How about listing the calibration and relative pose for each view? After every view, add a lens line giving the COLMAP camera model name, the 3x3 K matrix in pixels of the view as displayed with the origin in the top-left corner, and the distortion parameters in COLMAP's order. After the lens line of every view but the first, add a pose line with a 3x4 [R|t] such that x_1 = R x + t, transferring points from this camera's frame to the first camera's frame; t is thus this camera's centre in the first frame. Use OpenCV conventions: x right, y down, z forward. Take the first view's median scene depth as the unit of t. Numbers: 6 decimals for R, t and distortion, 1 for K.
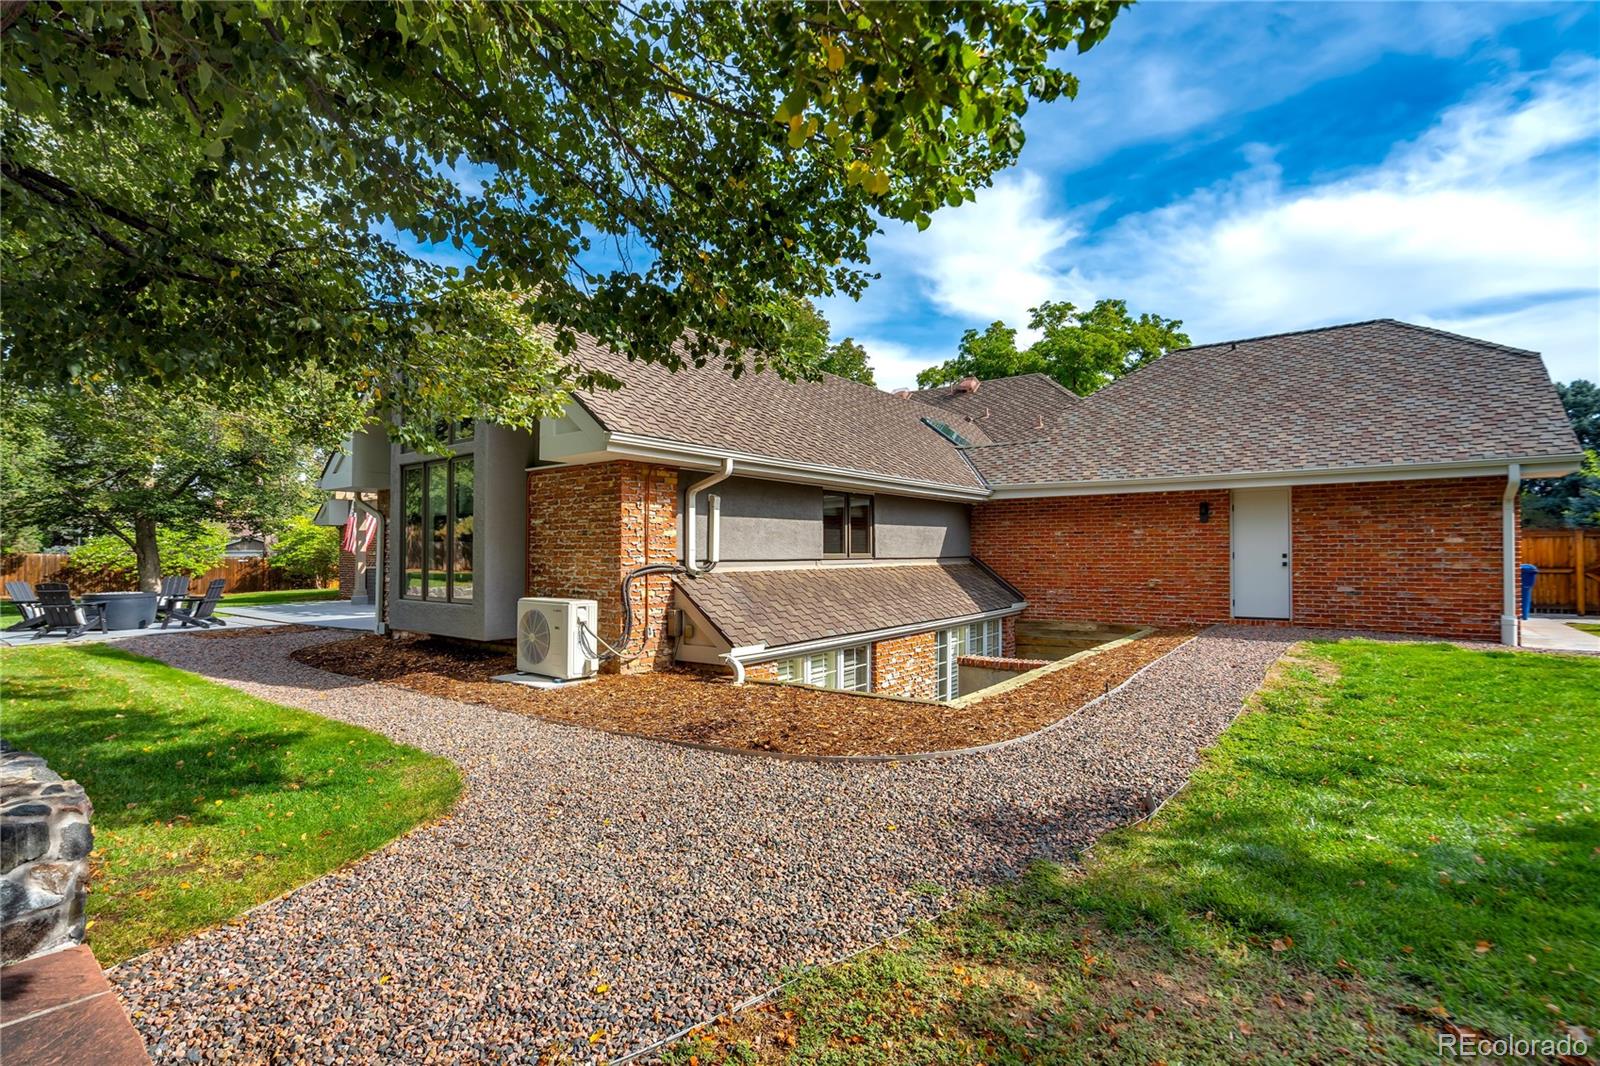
lens RADIAL K [[751.4, 0, 800.0], [0, 751.4, 533.0], [0, 0, 1]] dist [0.000597, -0.015455]
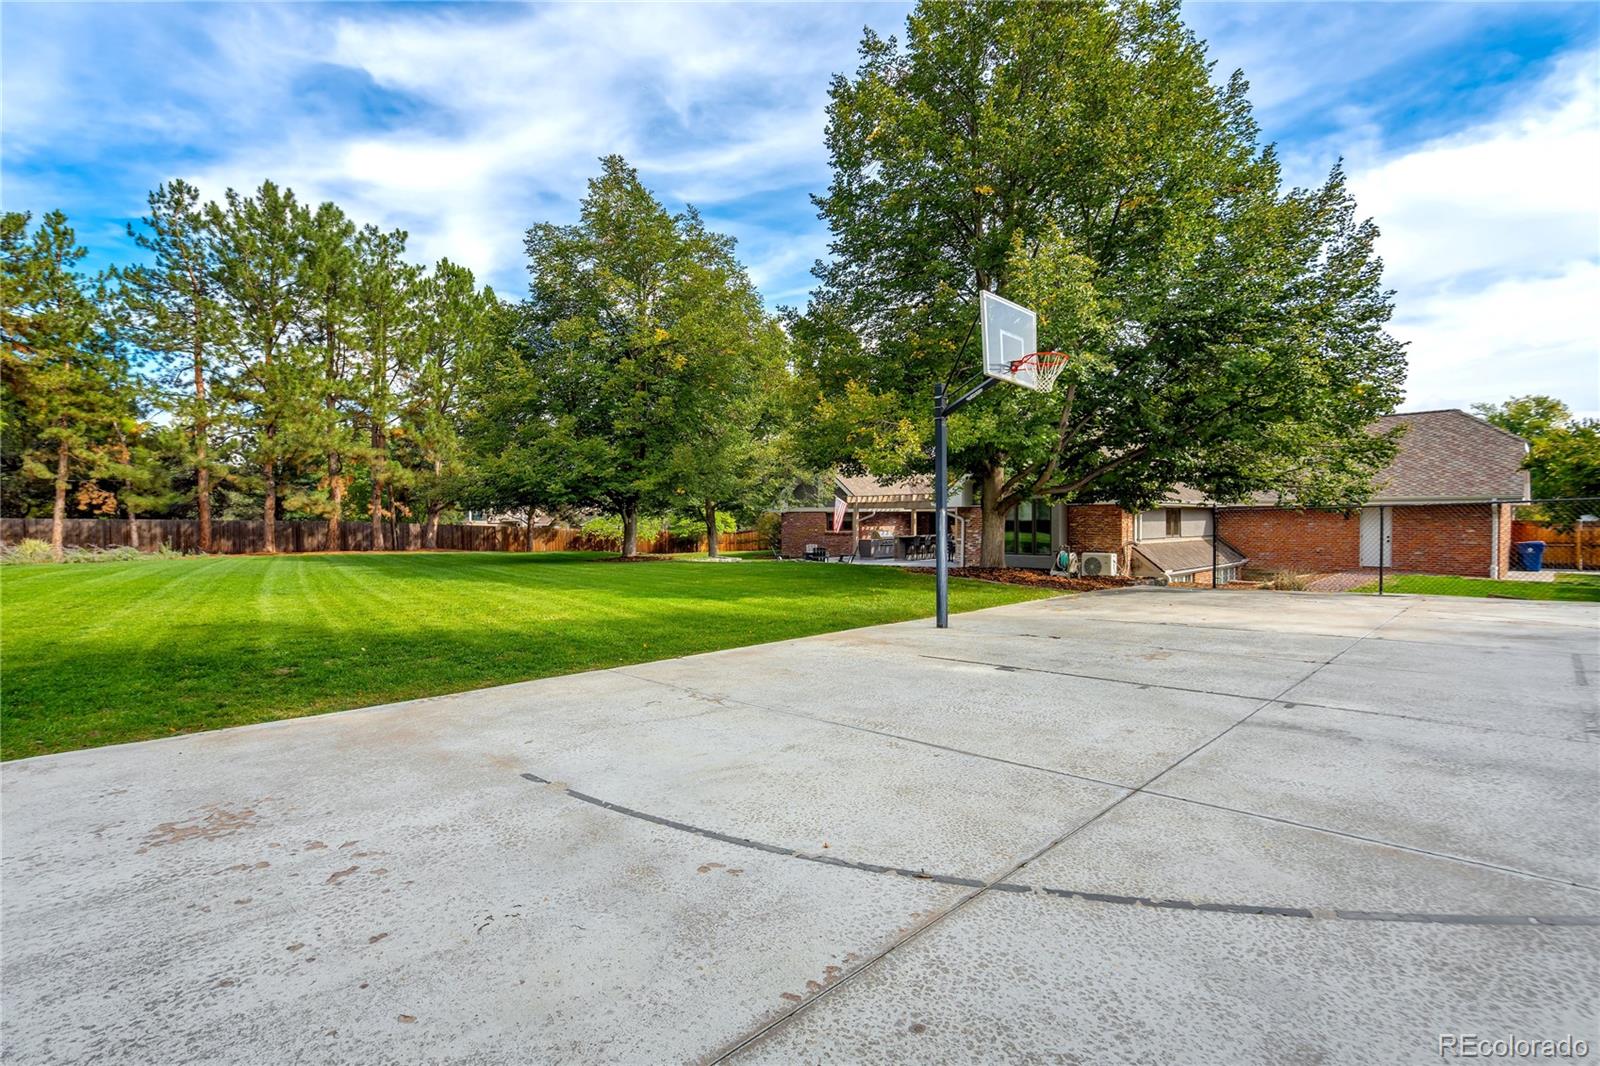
lens RADIAL K [[751.4, 0, 800.0], [0, 751.4, 533.0], [0, 0, 1]] dist [0.000597, -0.015455]
pose [[0.996522, 0.007674, -0.082978, -0.779174], [-0.004400, 0.999207, 0.039563, -0.053599], [0.083216, -0.039060, 0.995766, -1.160900]]
